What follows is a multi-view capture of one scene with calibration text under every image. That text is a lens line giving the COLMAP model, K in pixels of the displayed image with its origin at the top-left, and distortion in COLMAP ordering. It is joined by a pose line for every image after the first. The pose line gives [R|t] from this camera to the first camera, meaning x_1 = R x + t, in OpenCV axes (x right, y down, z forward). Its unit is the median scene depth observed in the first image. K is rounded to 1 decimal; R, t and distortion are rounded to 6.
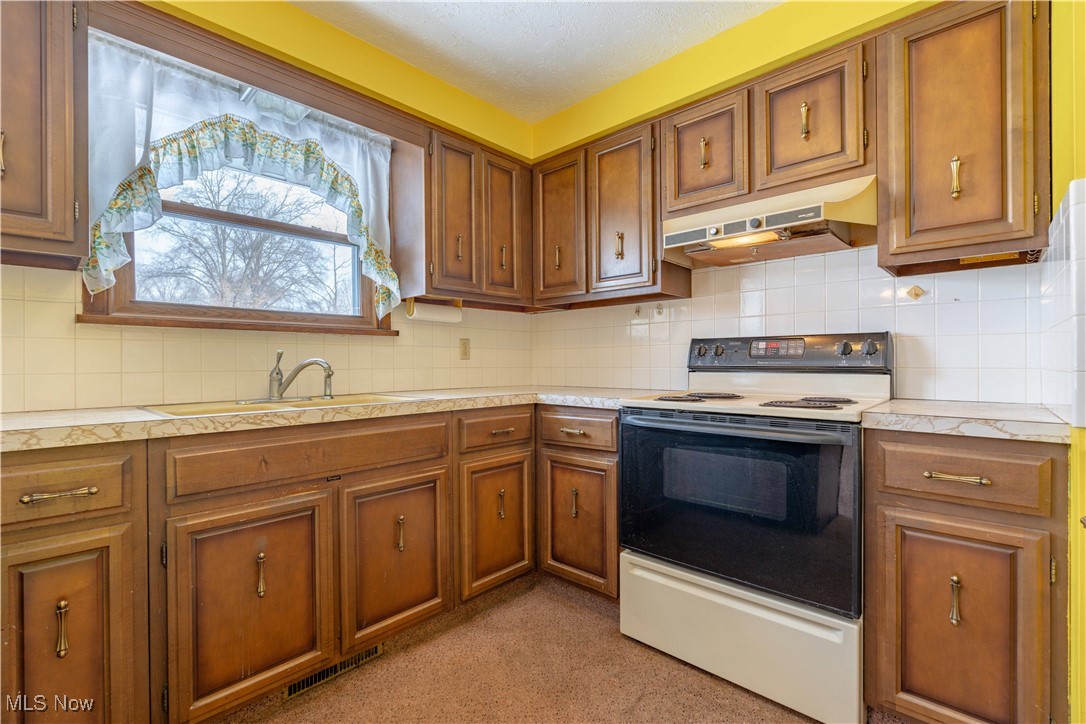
lens RADIAL K [[467.6, 0, 534.8], [0, 467.6, 363.1], [0, 0, 1]] dist [-0.012327, -0.000146]
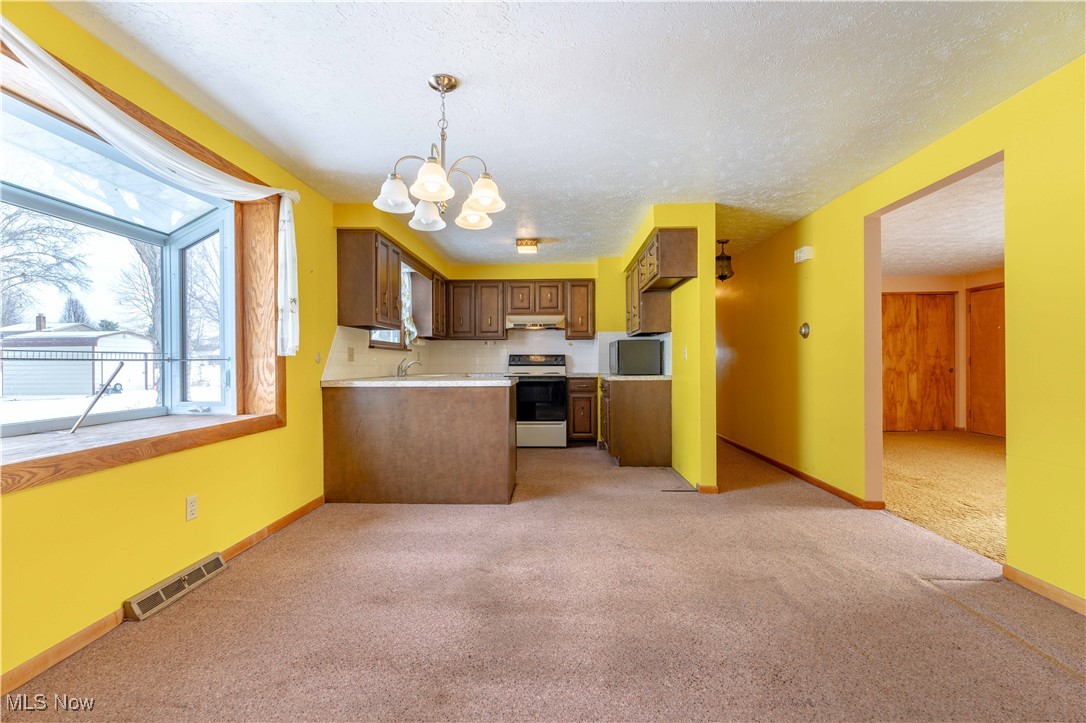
lens RADIAL K [[467.6, 0, 544.6], [0, 467.6, 363.0], [0, 0, 1]] dist [-0.012327, -0.000146]
pose [[0.739863, 0.003487, 0.672748, -1.807699], [0.001651, 0.999974, -0.006999, 0.025466], [-0.672755, 0.006289, 0.739838, -1.599181]]
